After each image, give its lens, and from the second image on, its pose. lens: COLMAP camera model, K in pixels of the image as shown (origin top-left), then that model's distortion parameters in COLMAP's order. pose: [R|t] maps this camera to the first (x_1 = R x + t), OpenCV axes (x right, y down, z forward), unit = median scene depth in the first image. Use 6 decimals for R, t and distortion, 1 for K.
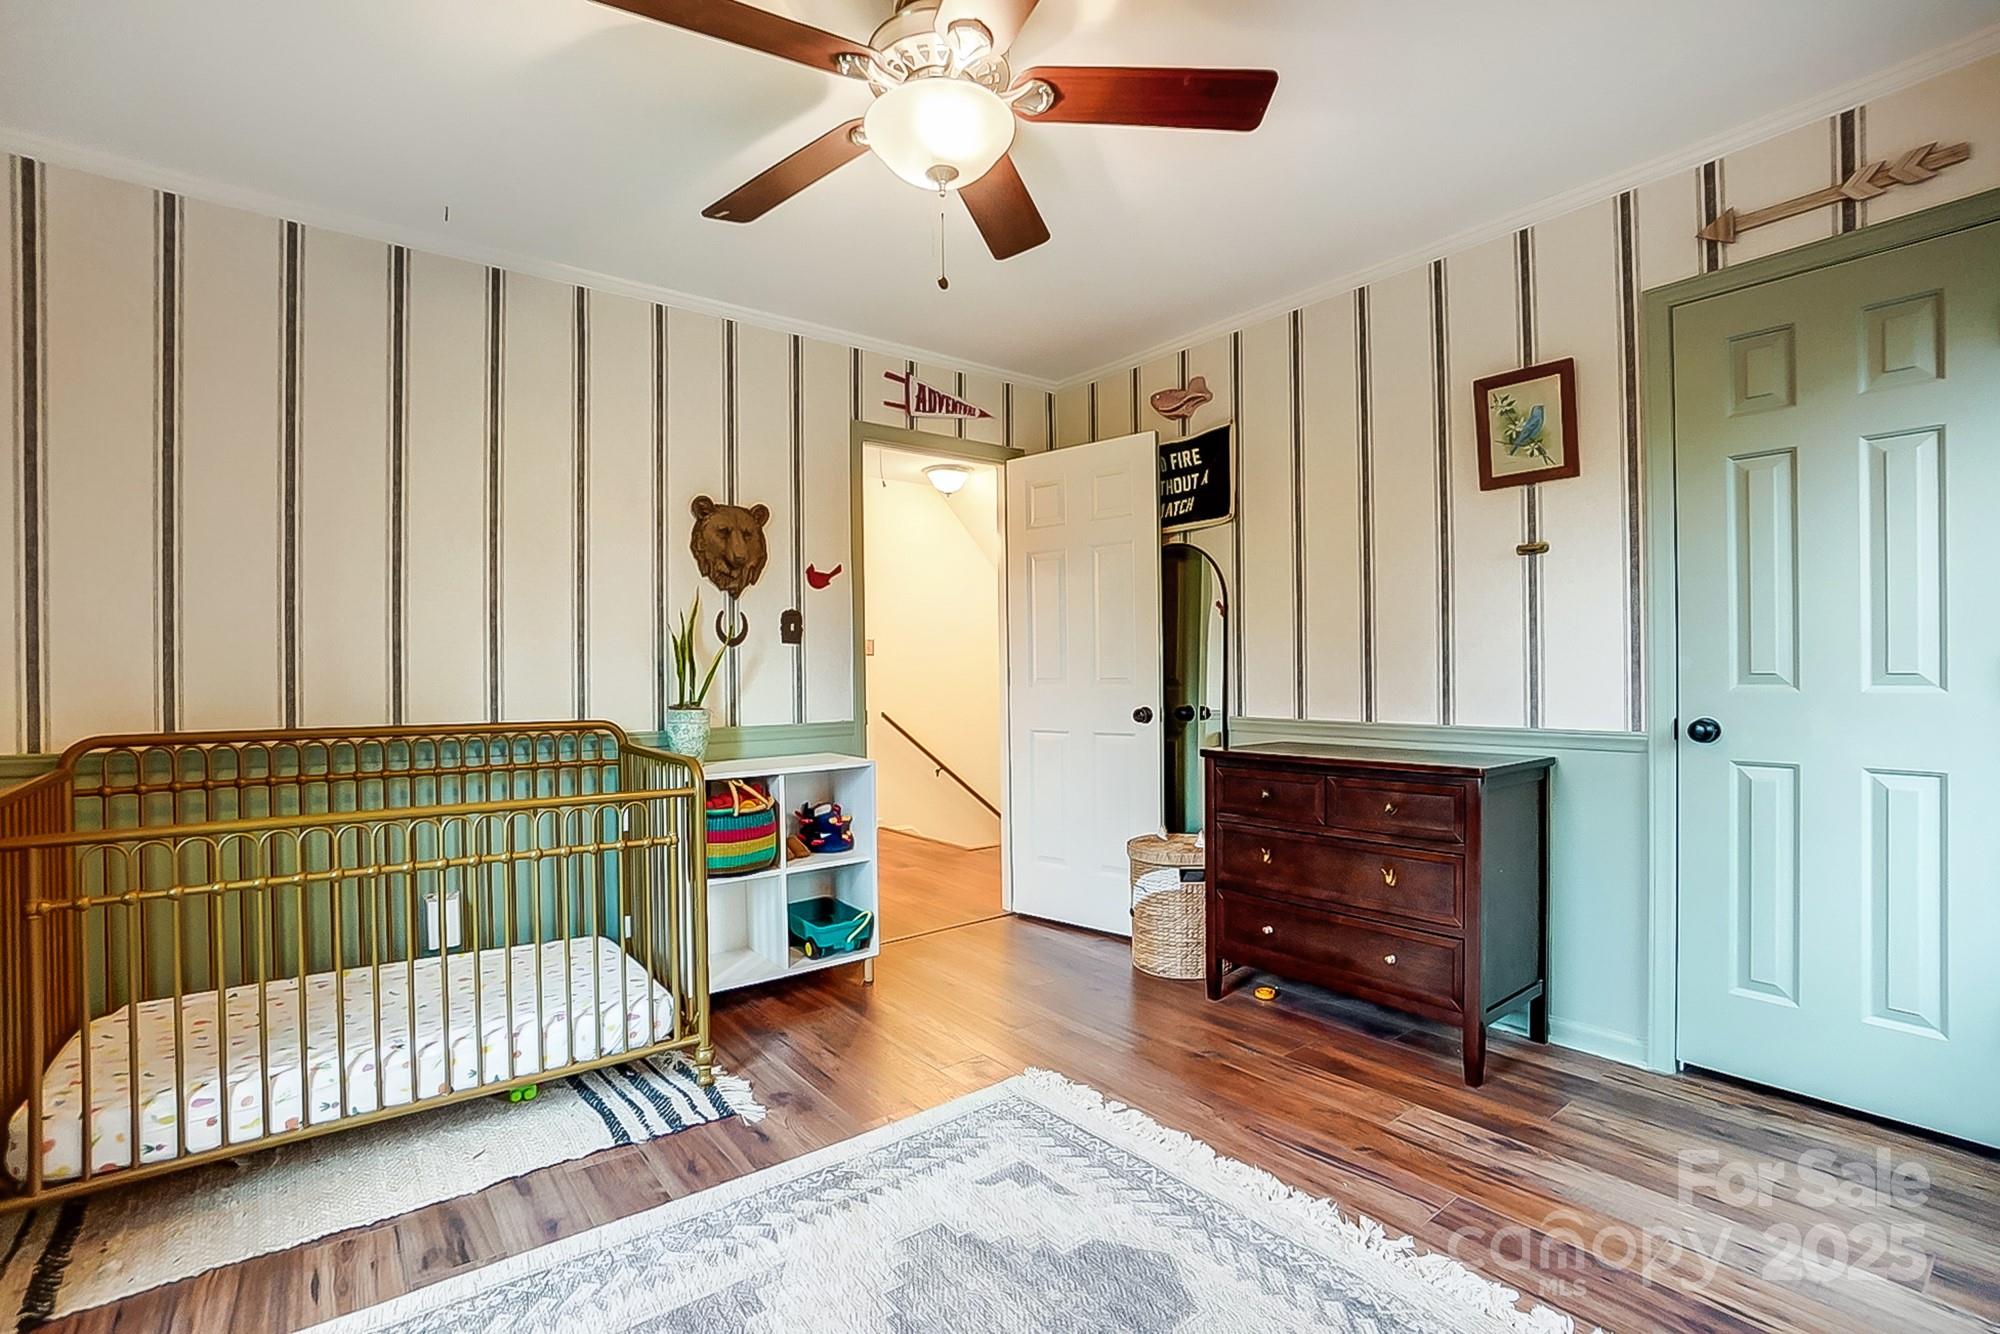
lens RADIAL K [[891.6, 0, 995.8], [0, 891.6, 655.6], [0, 0, 1]] dist [-0.036458, 0.000043]
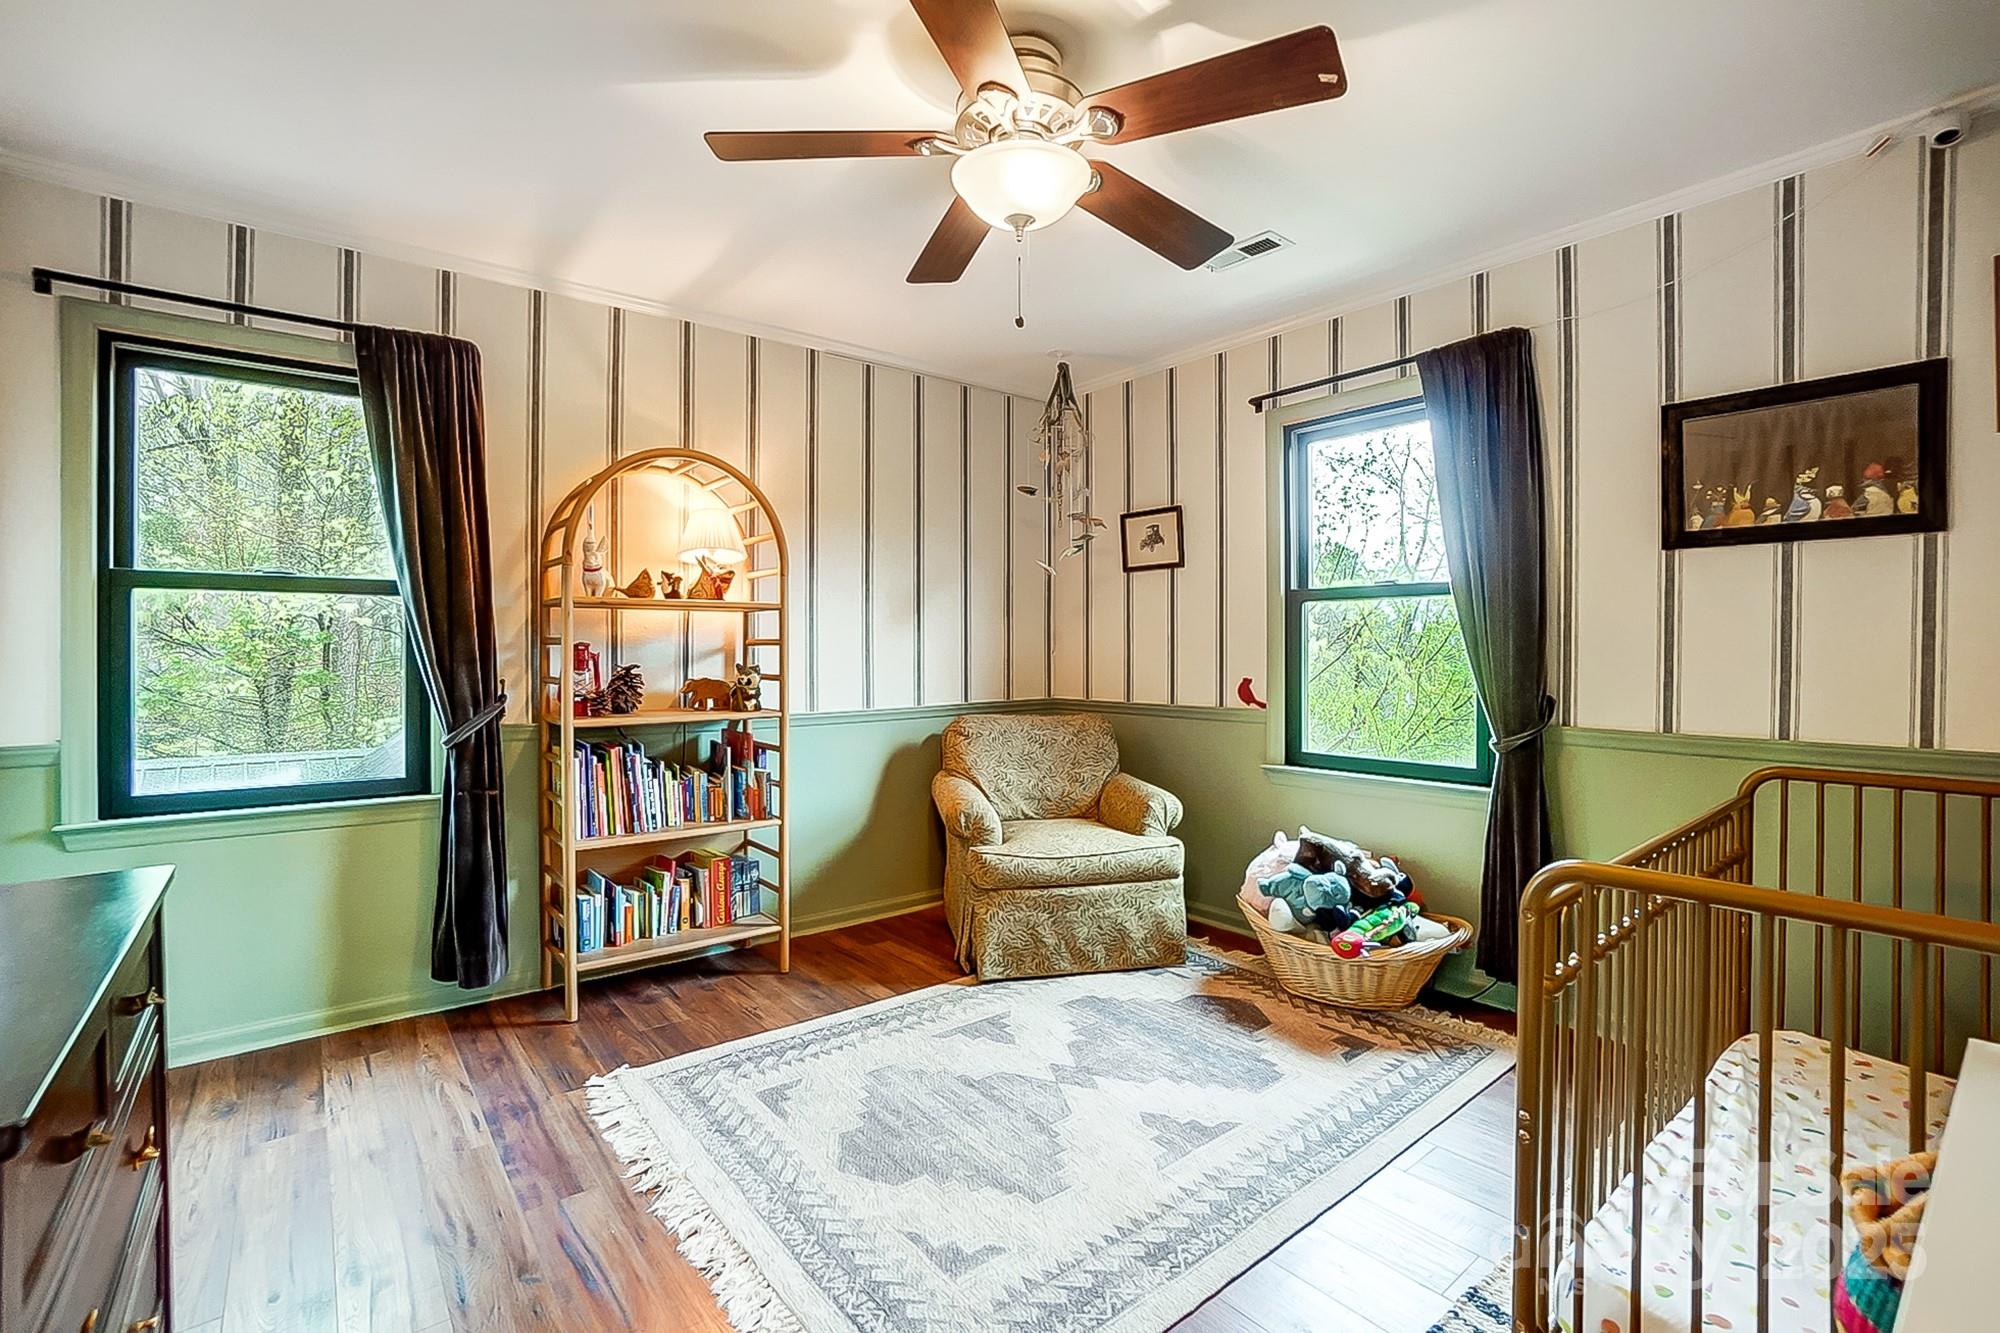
lens RADIAL K [[891.6, 0, 995.8], [0, 891.6, 655.1], [0, 0, 1]] dist [-0.036458, 0.000043]
pose [[-0.999801, 0.014153, -0.014025, -0.009299], [0.014210, 0.999891, -0.003965, -0.008940], [0.013968, -0.004164, -0.999894, 1.967634]]
